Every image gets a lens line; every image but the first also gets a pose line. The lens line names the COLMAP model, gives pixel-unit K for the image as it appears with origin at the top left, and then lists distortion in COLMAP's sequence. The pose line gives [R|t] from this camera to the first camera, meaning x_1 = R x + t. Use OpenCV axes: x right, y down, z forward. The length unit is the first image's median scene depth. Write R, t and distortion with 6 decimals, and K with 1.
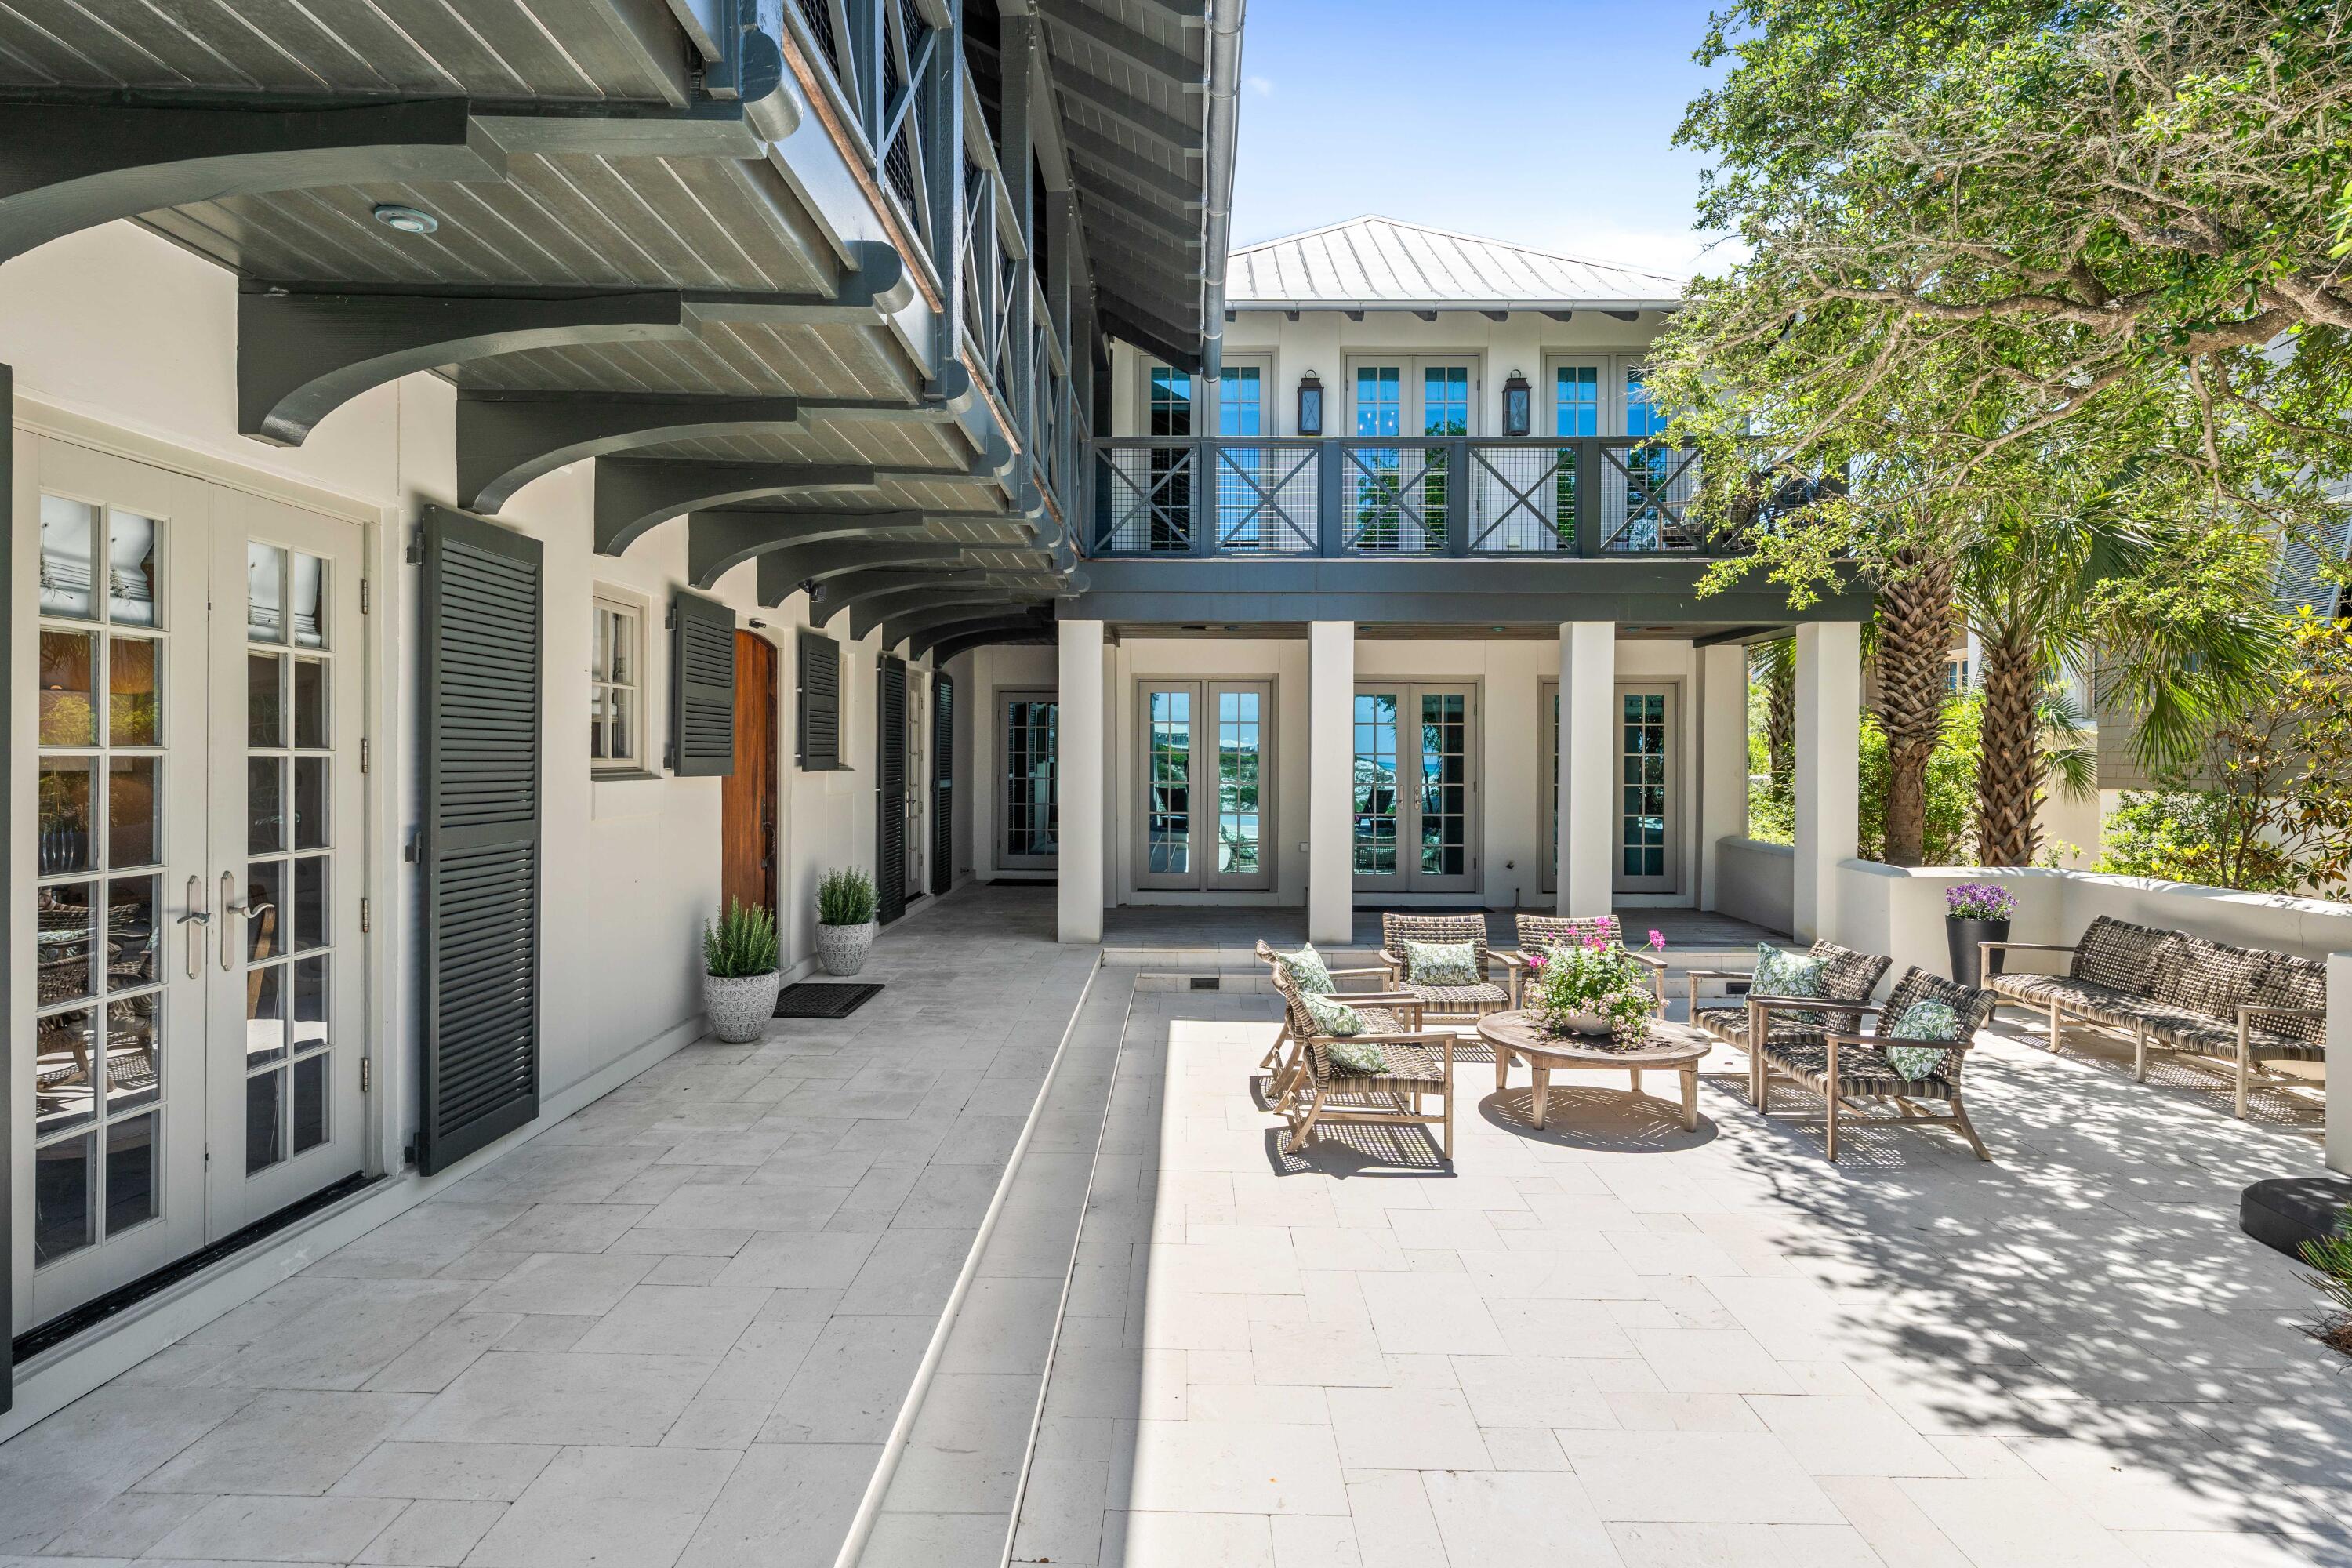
lens RADIAL K [[1191.1, 0, 1172.3], [0, 1191.1, 765.9], [0, 0, 1]] dist [-0.004323, -0.001374]
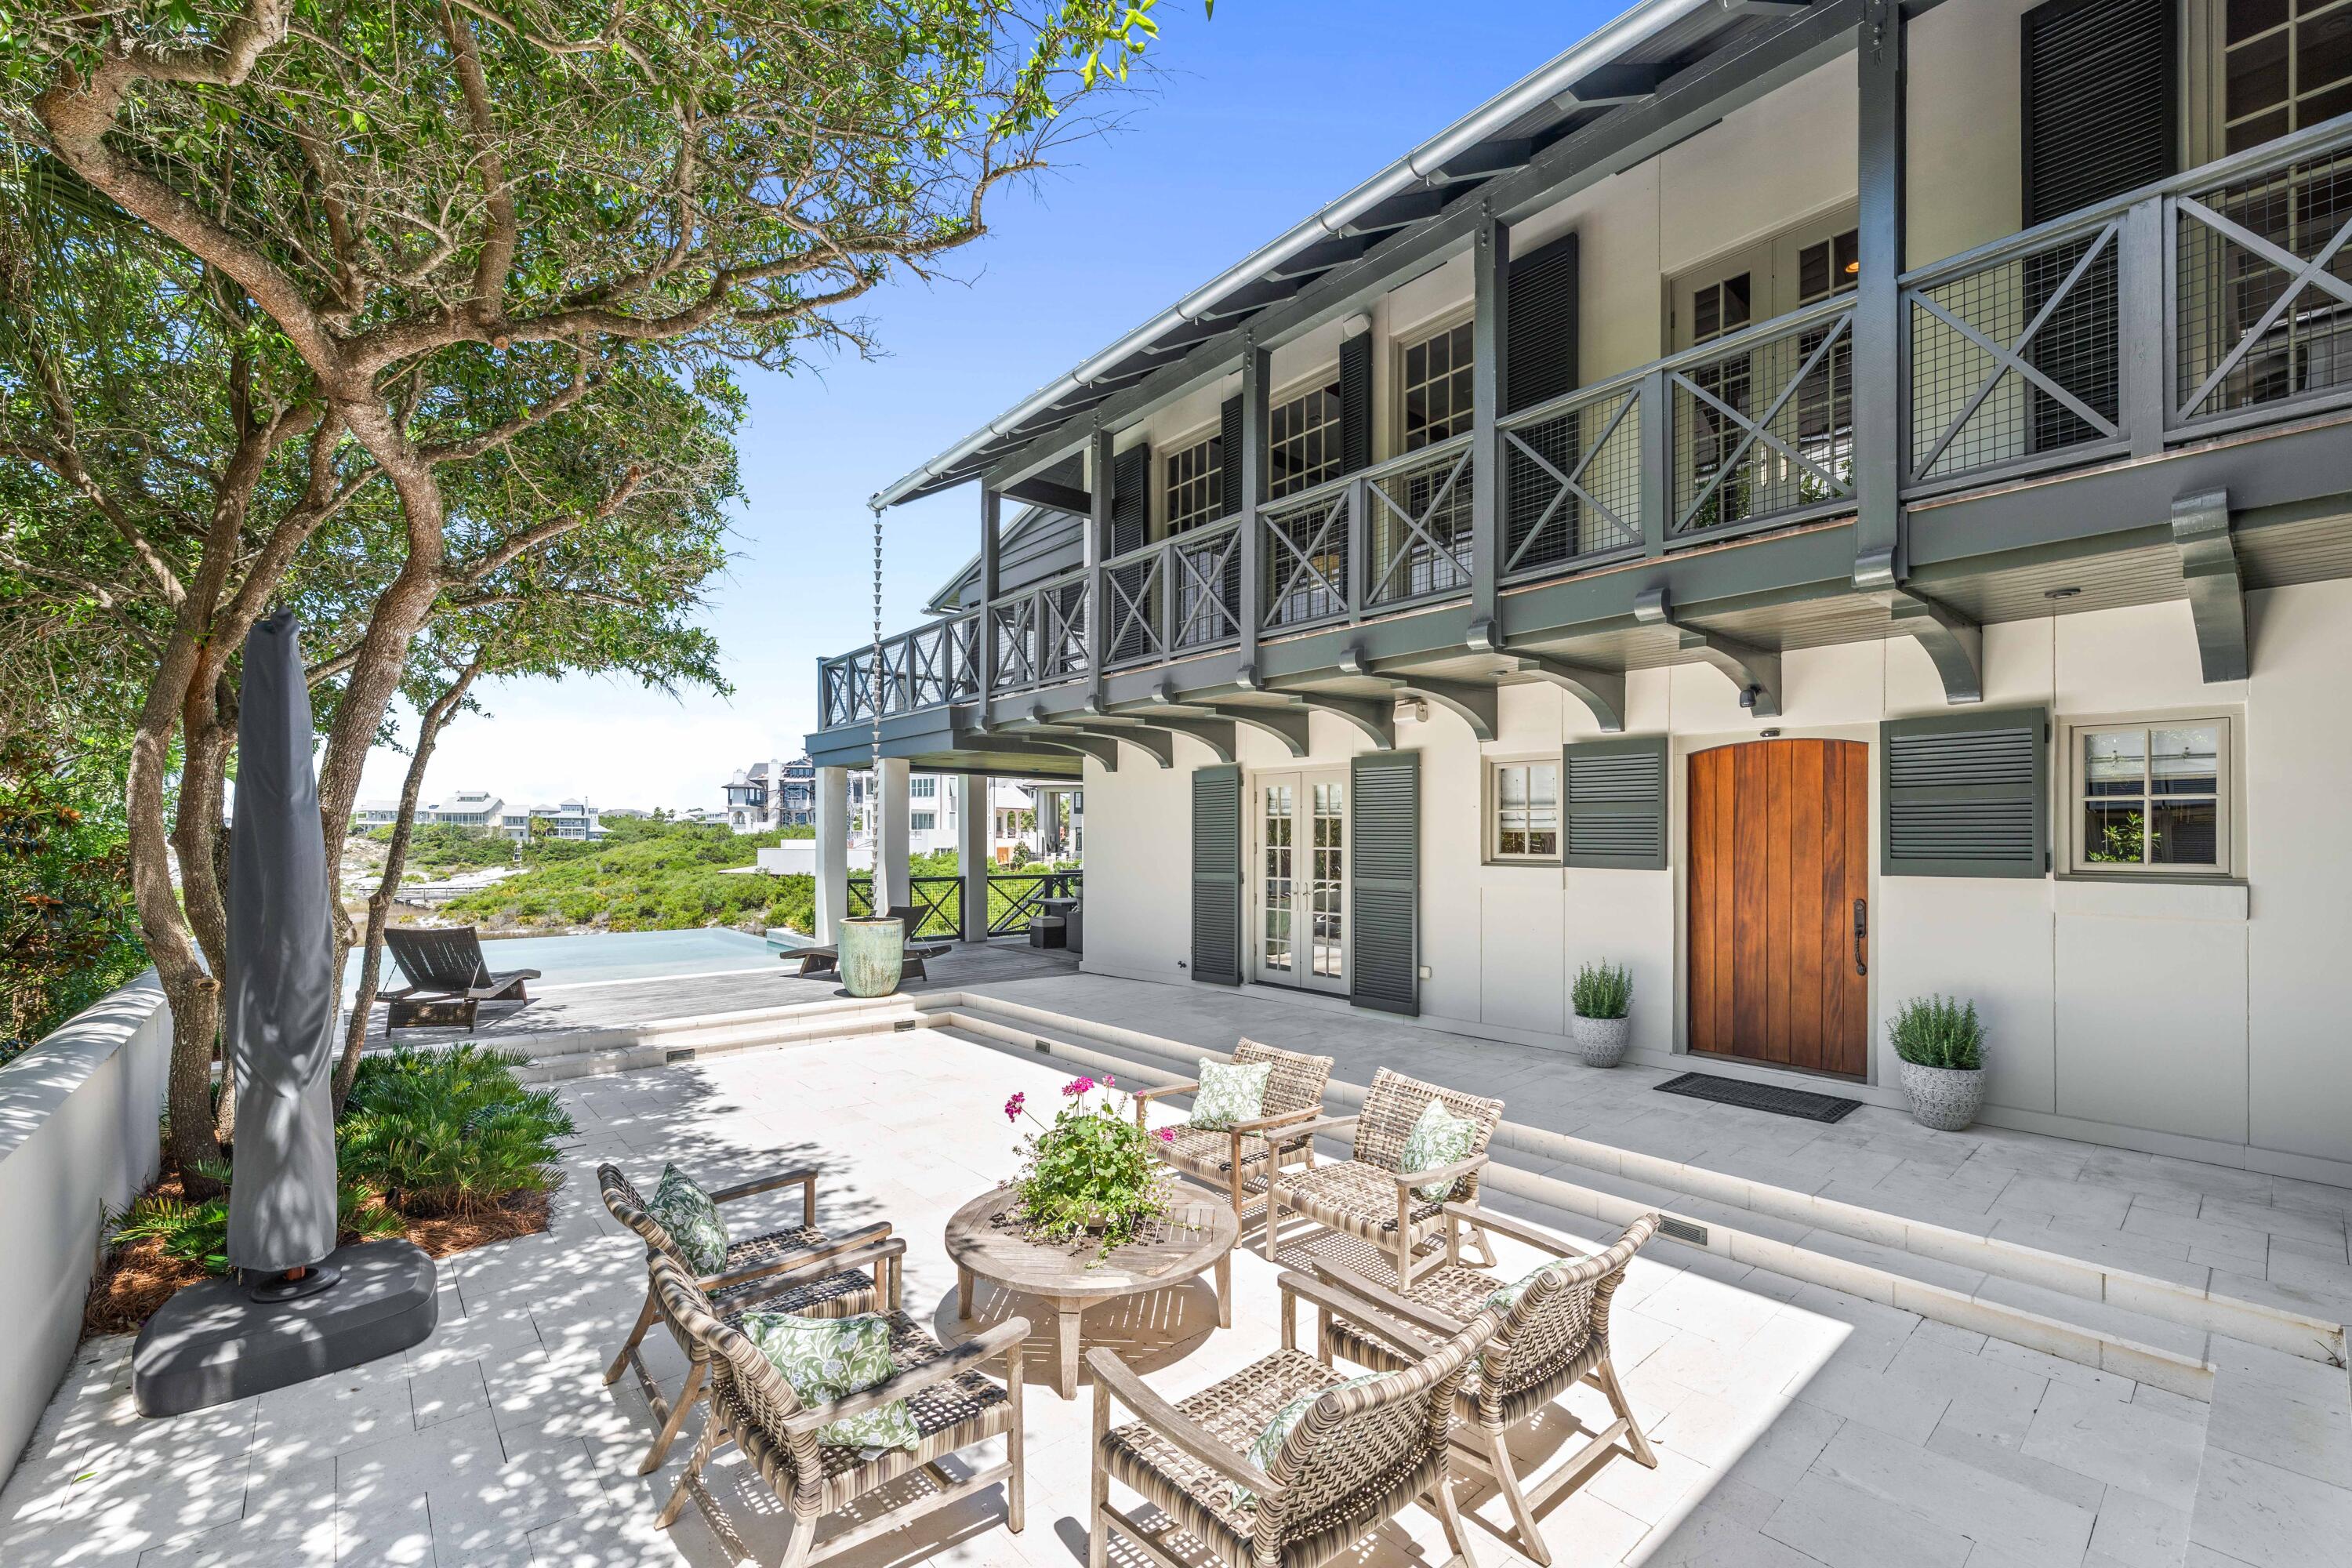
lens RADIAL K [[956.8, 0, 1100.8], [0, 956.8, 833.4], [0, 0, 1]] dist [0.001152, 0.000072]
pose [[-0.780681, -0.011004, -0.624833, 1.282075], [-0.011194, 0.999931, -0.003623, -0.030089], [0.624830, 0.004166, -0.780750, 2.578443]]
